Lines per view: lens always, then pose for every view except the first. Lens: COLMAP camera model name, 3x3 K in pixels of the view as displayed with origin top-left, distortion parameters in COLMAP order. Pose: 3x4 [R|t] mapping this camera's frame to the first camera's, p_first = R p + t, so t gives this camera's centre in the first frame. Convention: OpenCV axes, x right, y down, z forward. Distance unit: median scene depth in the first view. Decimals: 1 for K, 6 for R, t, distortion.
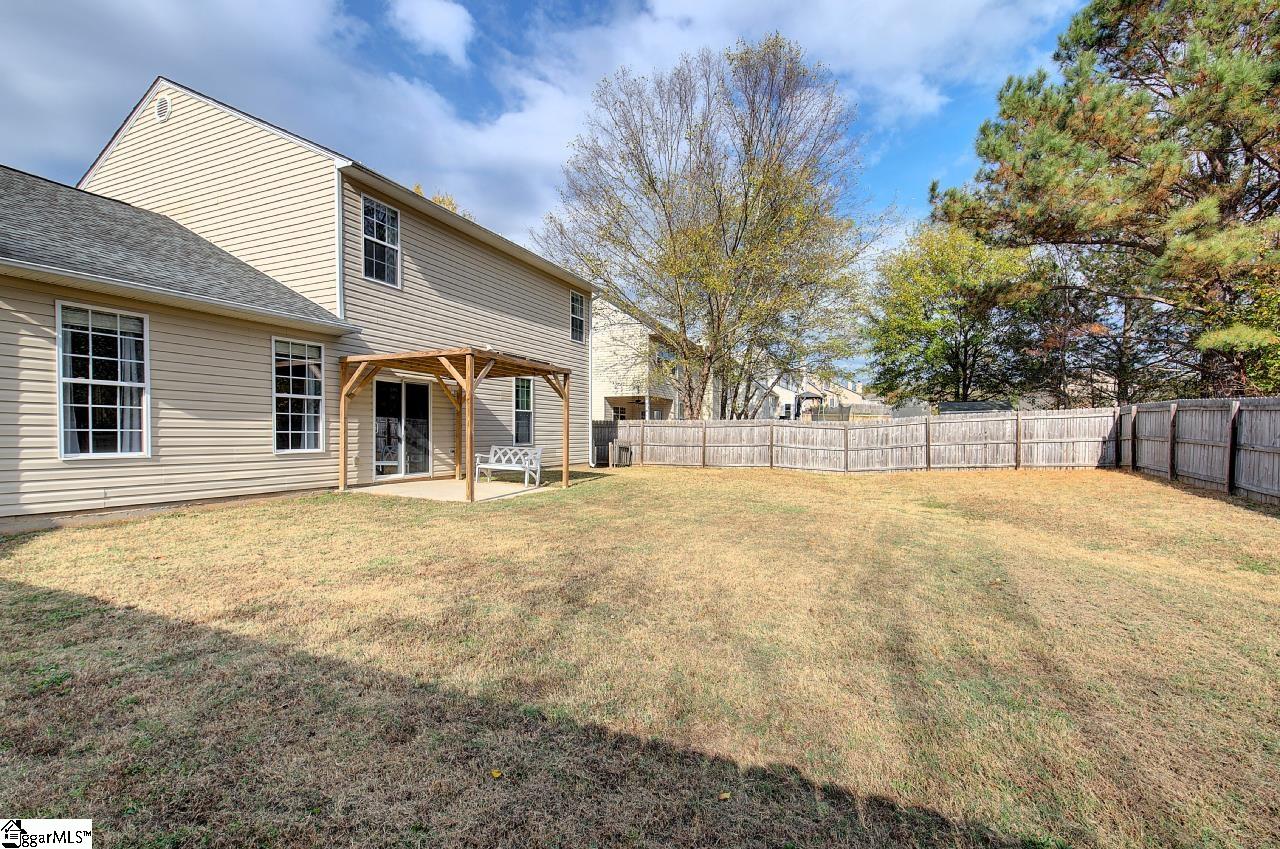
lens RADIAL K [[549.5, 0, 648.0], [0, 549.5, 440.0], [0, 0, 1]] dist [-0.002256, 0.001289]
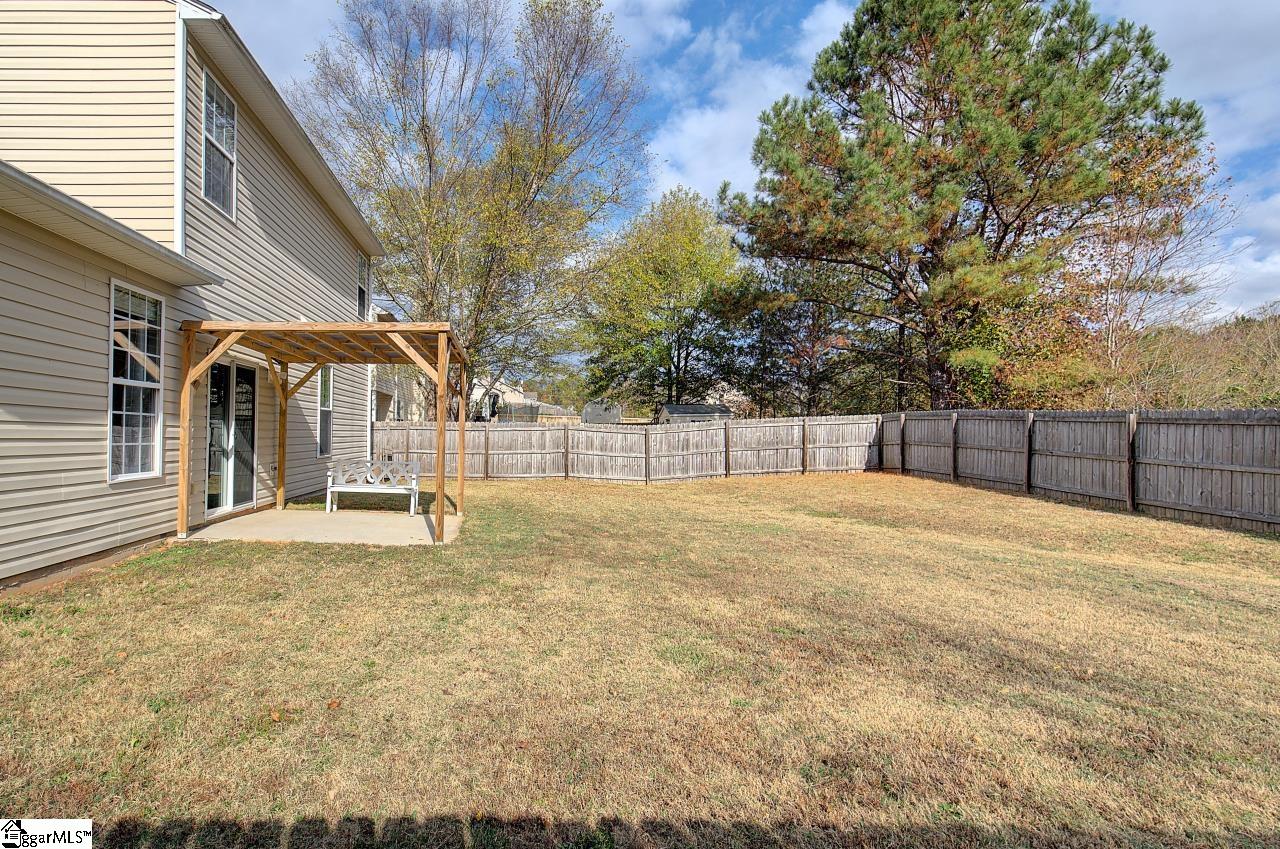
lens RADIAL K [[633.3, 0, 521.8], [0, 633.3, 427.3], [0, 0, 1]] dist [-0.011411, 0.000161]
pose [[0.919806, 0.005807, 0.392331, -0.413004], [0.003365, 0.999737, -0.022687, -0.012299], [-0.392360, 0.022188, 0.919544, 0.172893]]
